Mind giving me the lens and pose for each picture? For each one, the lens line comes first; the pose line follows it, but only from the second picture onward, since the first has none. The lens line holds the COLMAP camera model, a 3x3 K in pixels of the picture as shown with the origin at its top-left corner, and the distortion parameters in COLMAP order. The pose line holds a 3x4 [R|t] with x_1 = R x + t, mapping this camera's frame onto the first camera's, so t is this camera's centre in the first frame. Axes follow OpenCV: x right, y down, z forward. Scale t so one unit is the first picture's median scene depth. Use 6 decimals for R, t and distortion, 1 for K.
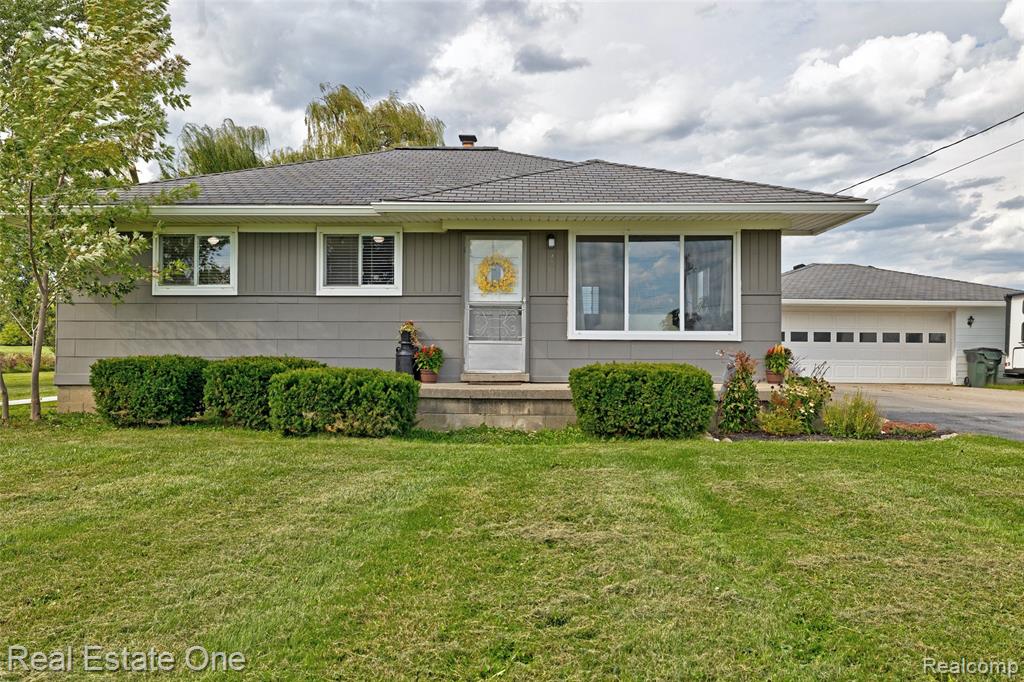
lens RADIAL K [[758.0, 0, 512.7], [0, 758.0, 343.9], [0, 0, 1]] dist [-0.002690, 0.003632]
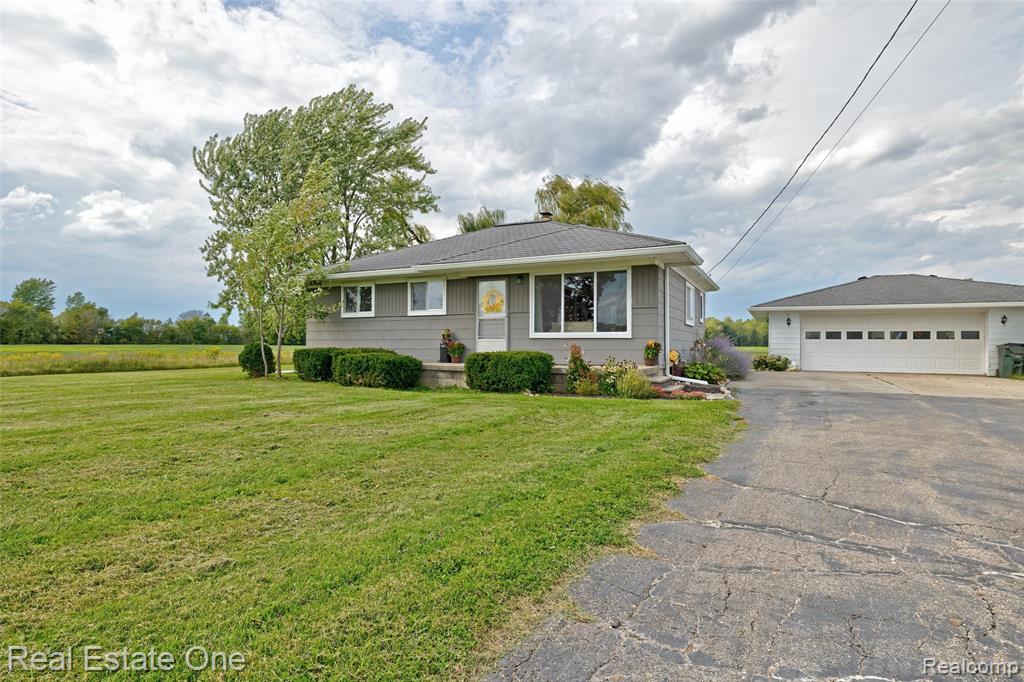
lens RADIAL K [[547.7, 0, 509.9], [0, 547.7, 366.0], [0, 0, 1]] dist [0.030092, 0.003281]
pose [[0.901612, 0.013889, -0.432323, 0.737319], [0.003220, 0.999241, 0.038818, 0.010935], [0.432534, -0.036391, 0.900883, -0.153718]]
